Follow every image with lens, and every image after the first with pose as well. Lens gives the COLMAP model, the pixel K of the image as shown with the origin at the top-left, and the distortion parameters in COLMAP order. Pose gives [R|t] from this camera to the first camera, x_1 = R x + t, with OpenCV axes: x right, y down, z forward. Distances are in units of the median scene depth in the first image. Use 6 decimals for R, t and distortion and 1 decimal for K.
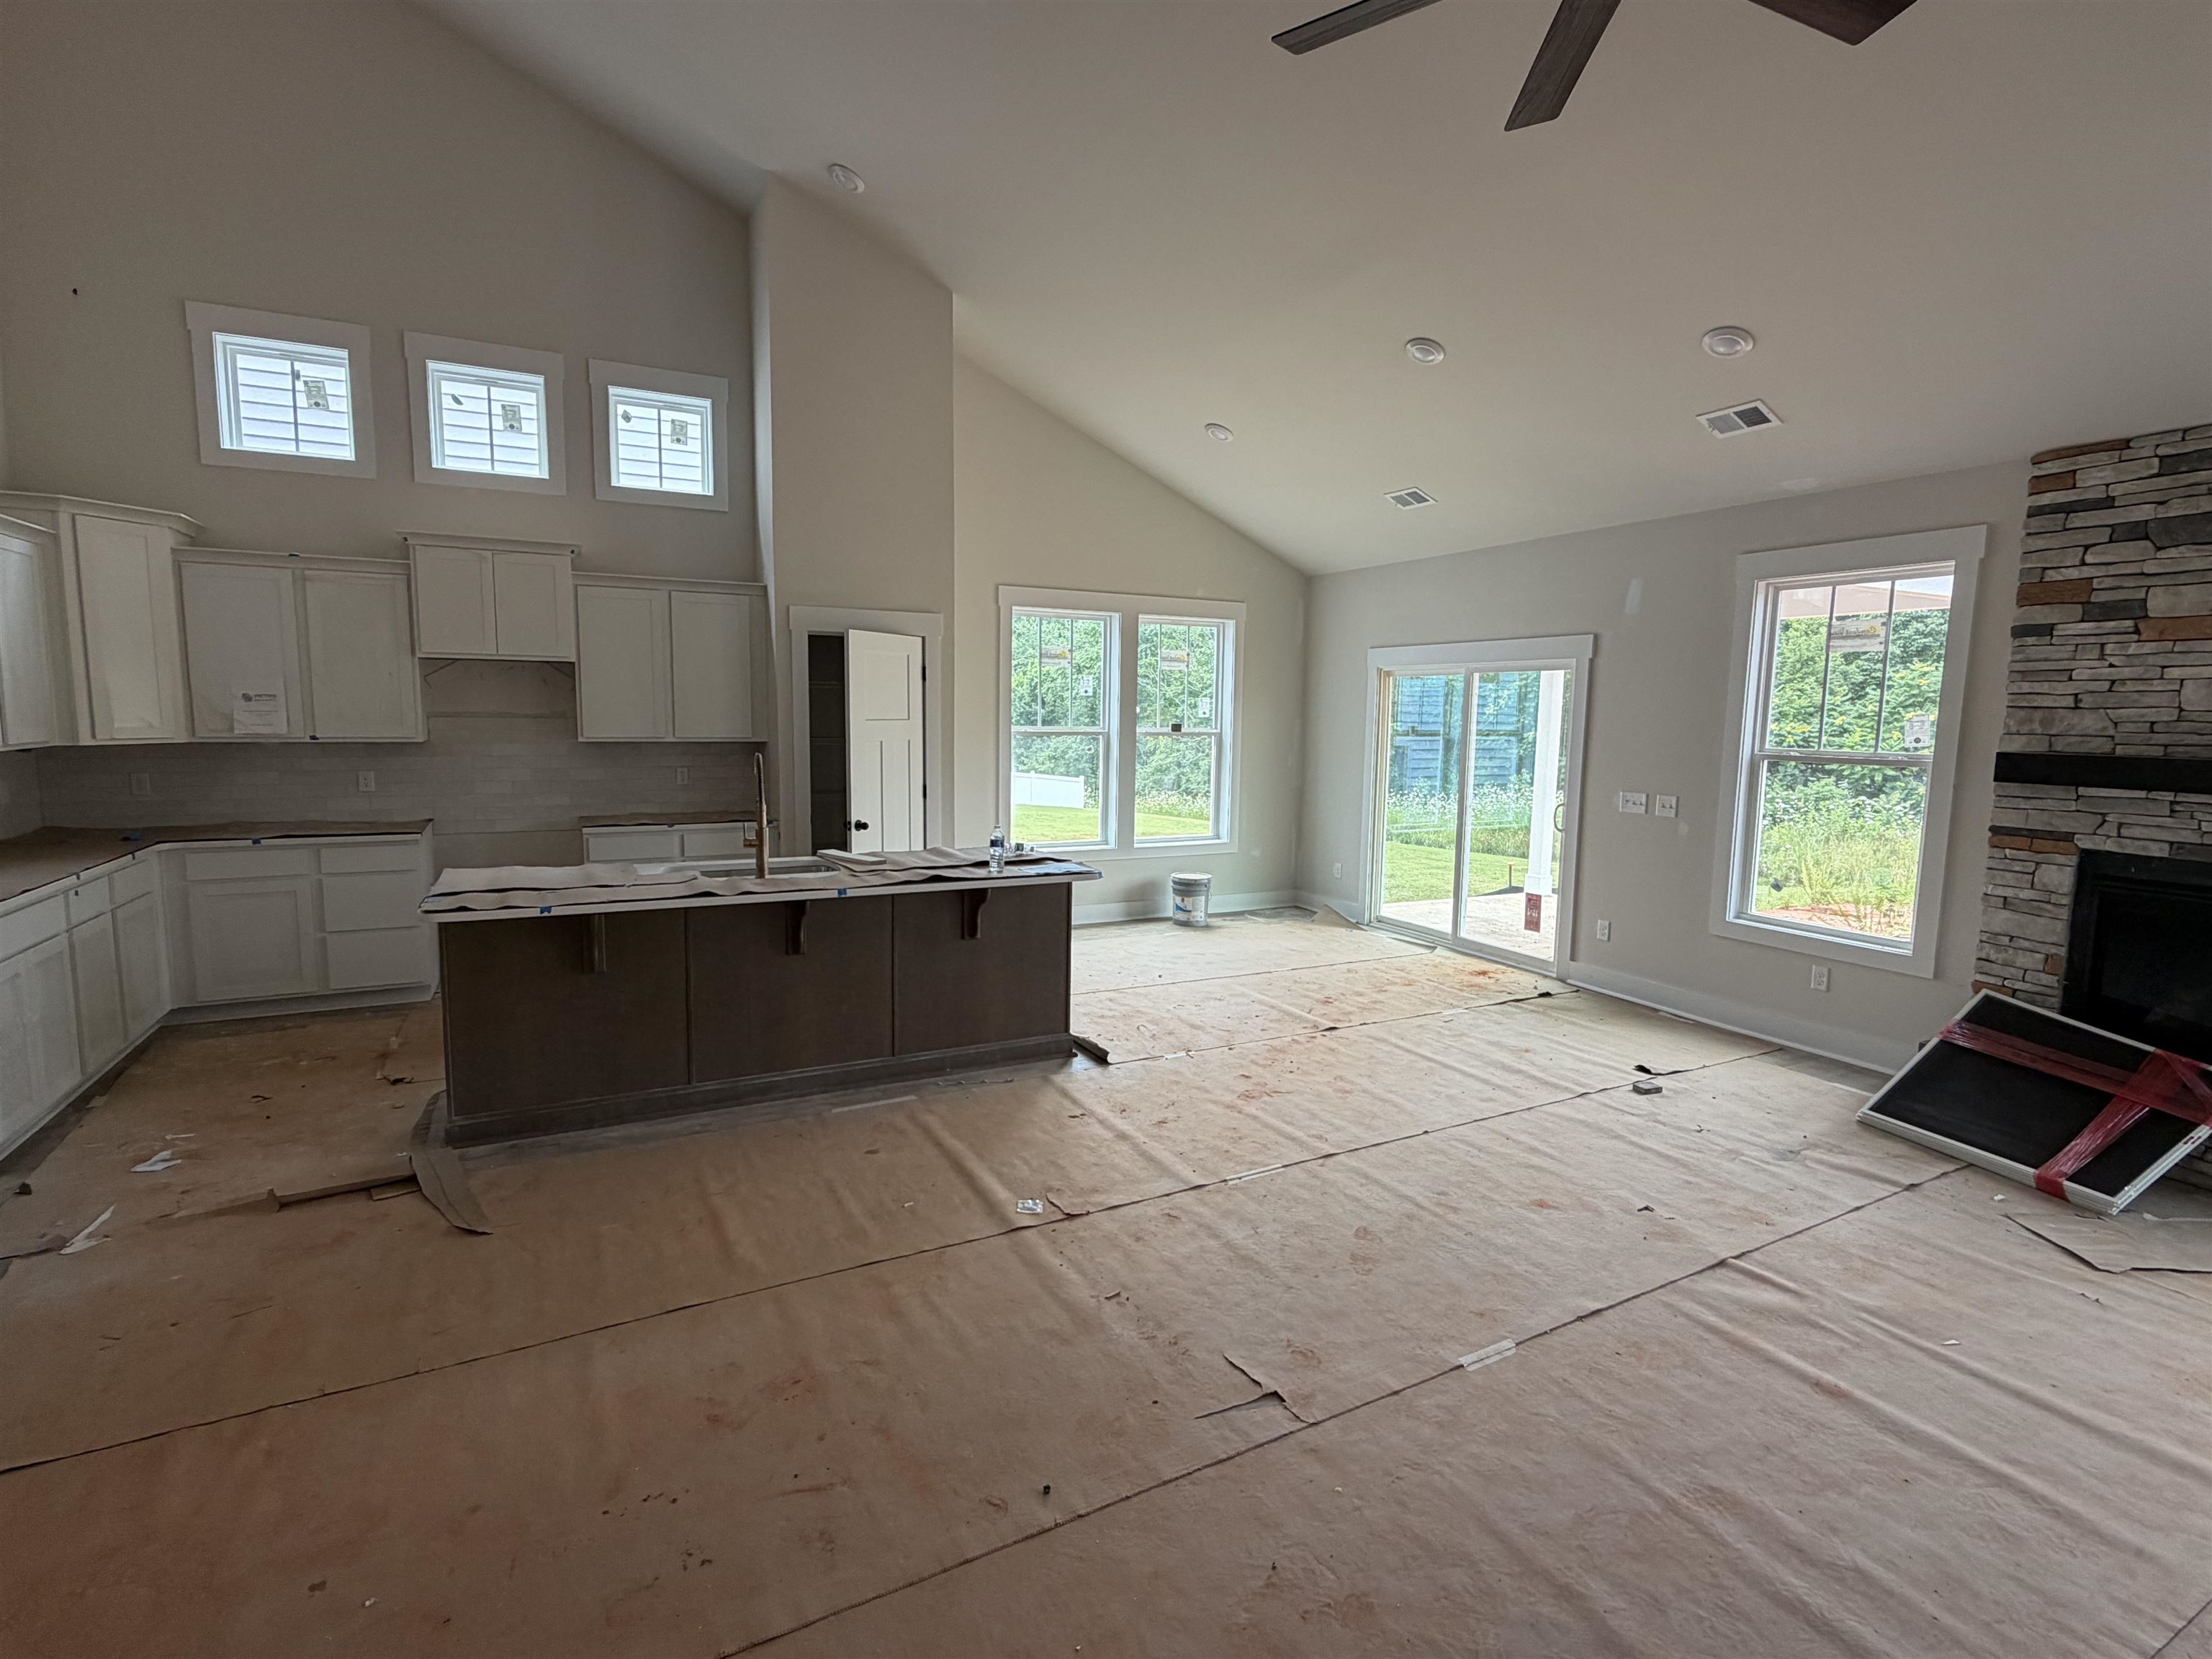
lens RADIAL K [[1066.4, 0, 1100.2], [0, 1066.4, 819.3], [0, 0, 1]] dist [0.002685, 0.000206]
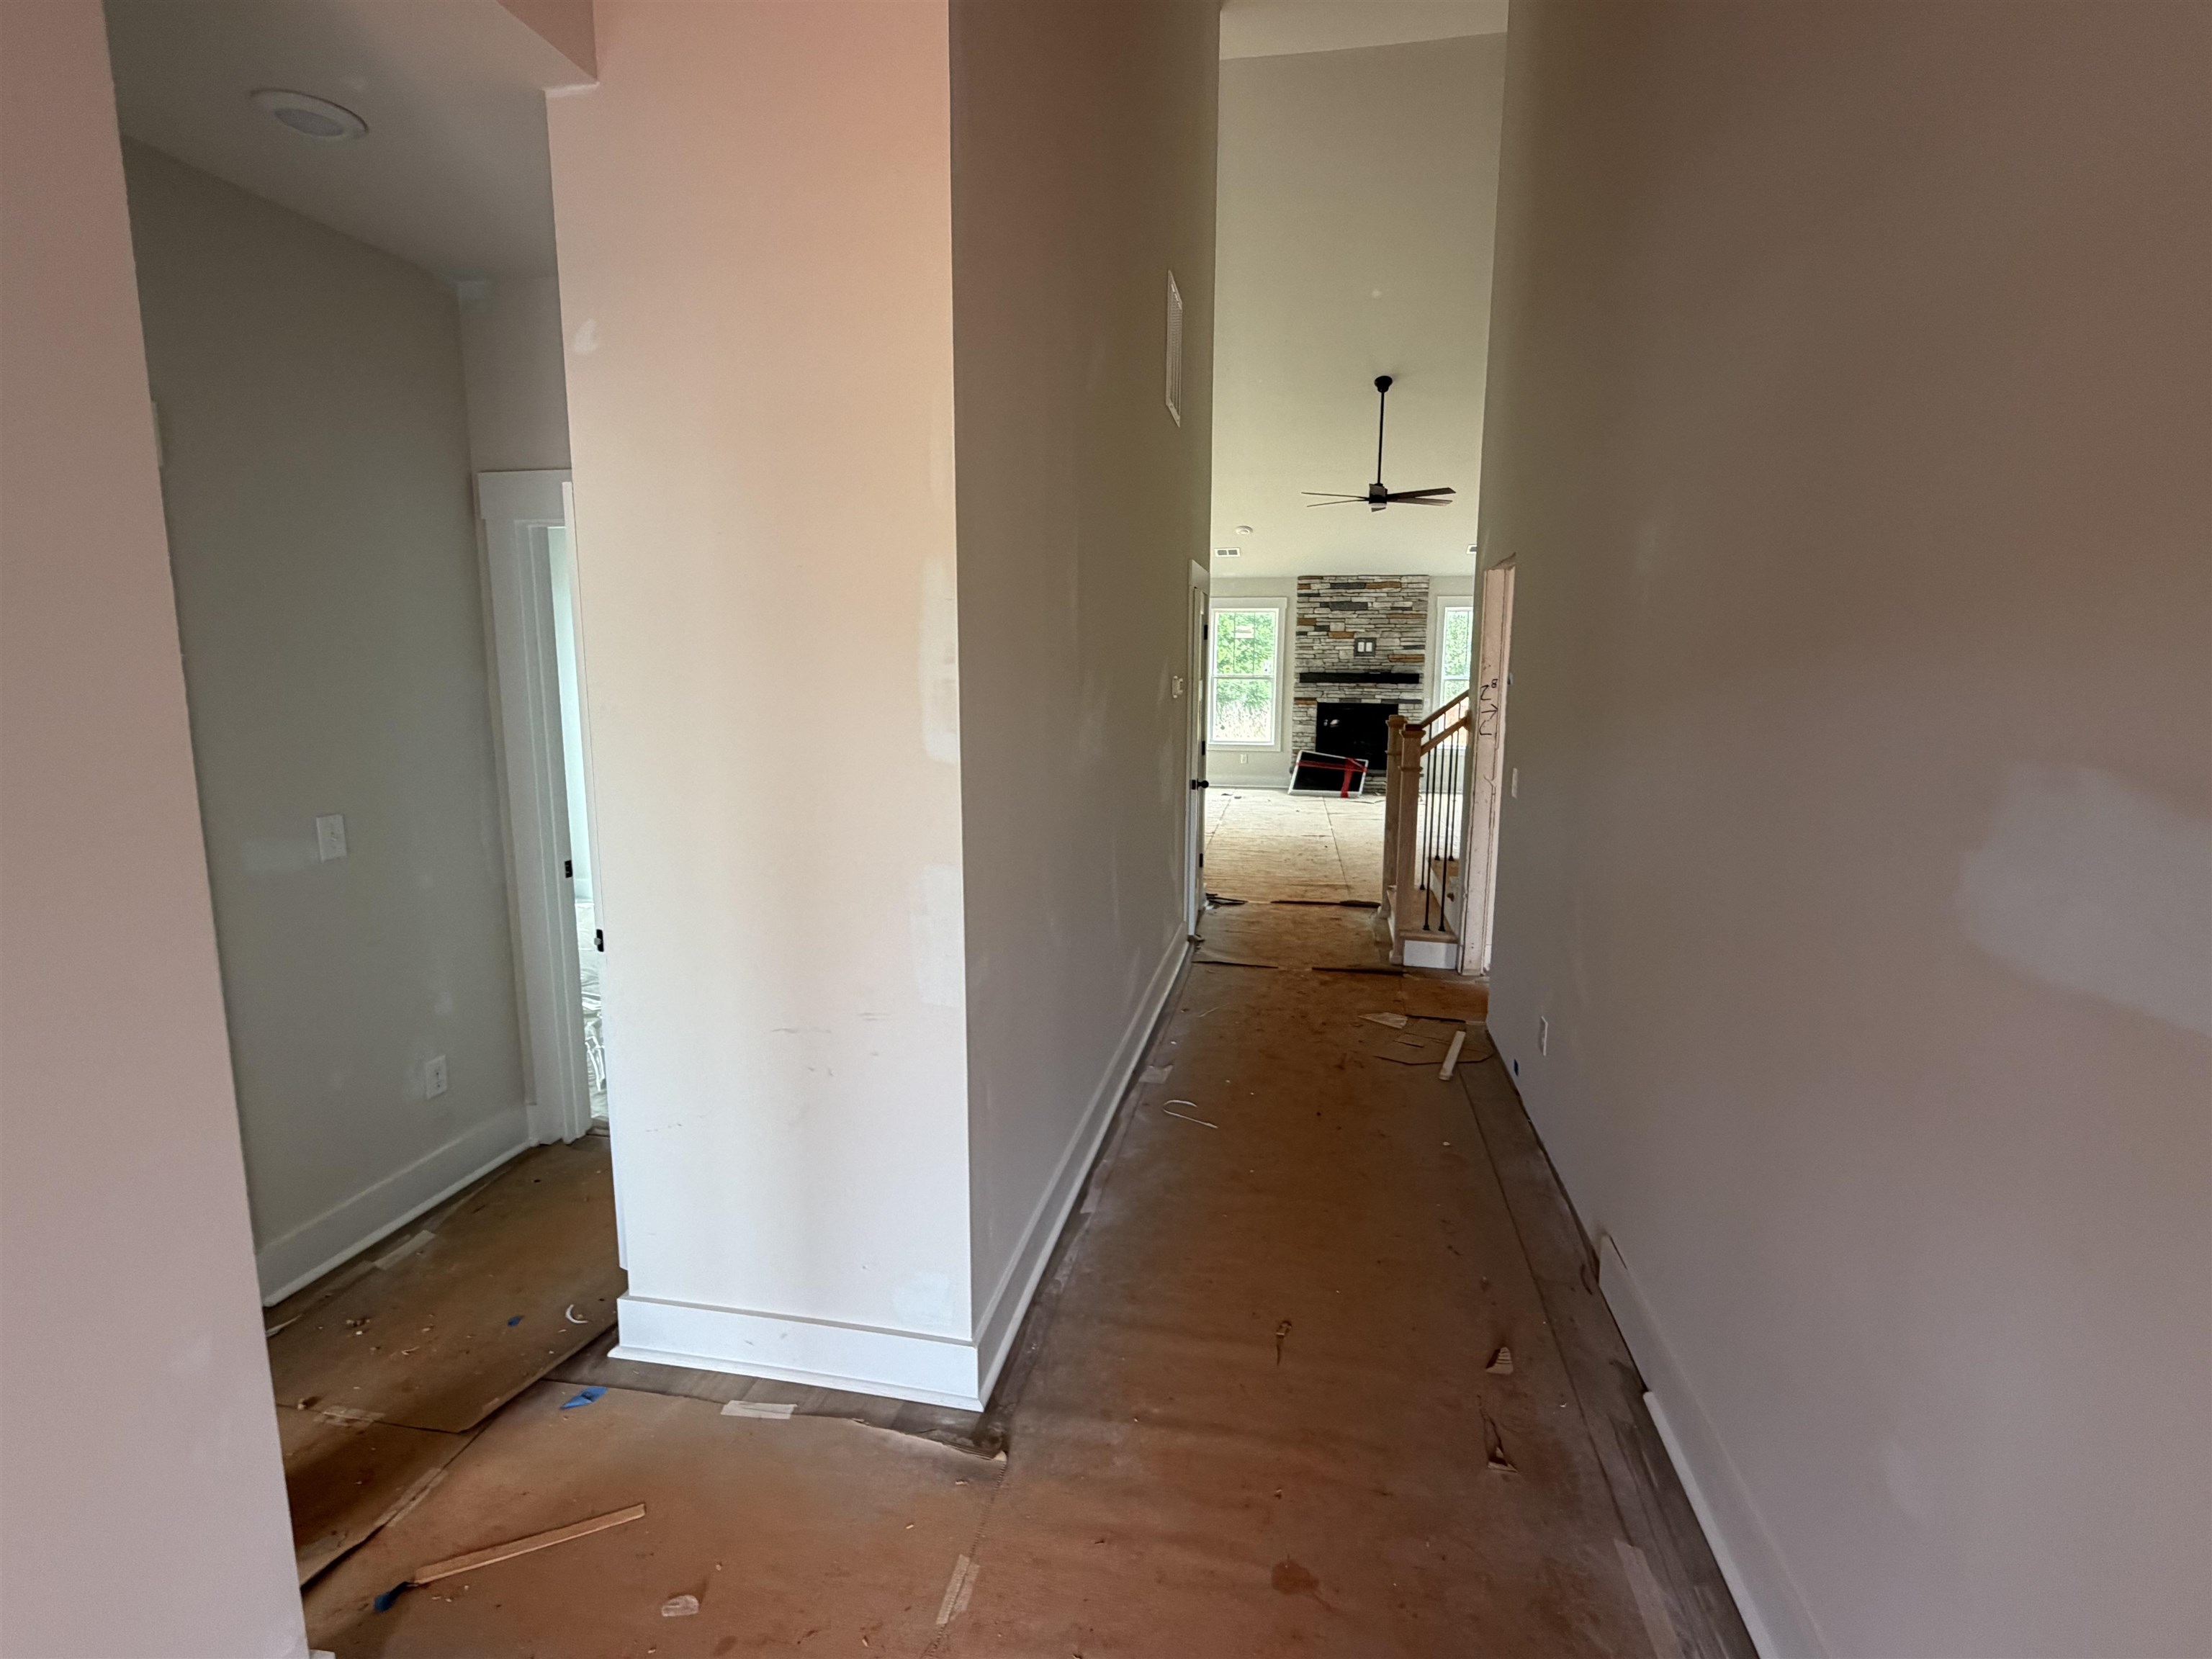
lens RADIAL K [[1066.4, 0, 1106.4], [0, 1066.4, 836.5], [0, 0, 1]] dist [0.002685, 0.000206]
pose [[0.612767, -0.131841, 0.779189, -1.986438], [0.085650, 0.991257, 0.100367, 0.049986], [-0.785609, 0.005236, 0.618702, -0.476852]]
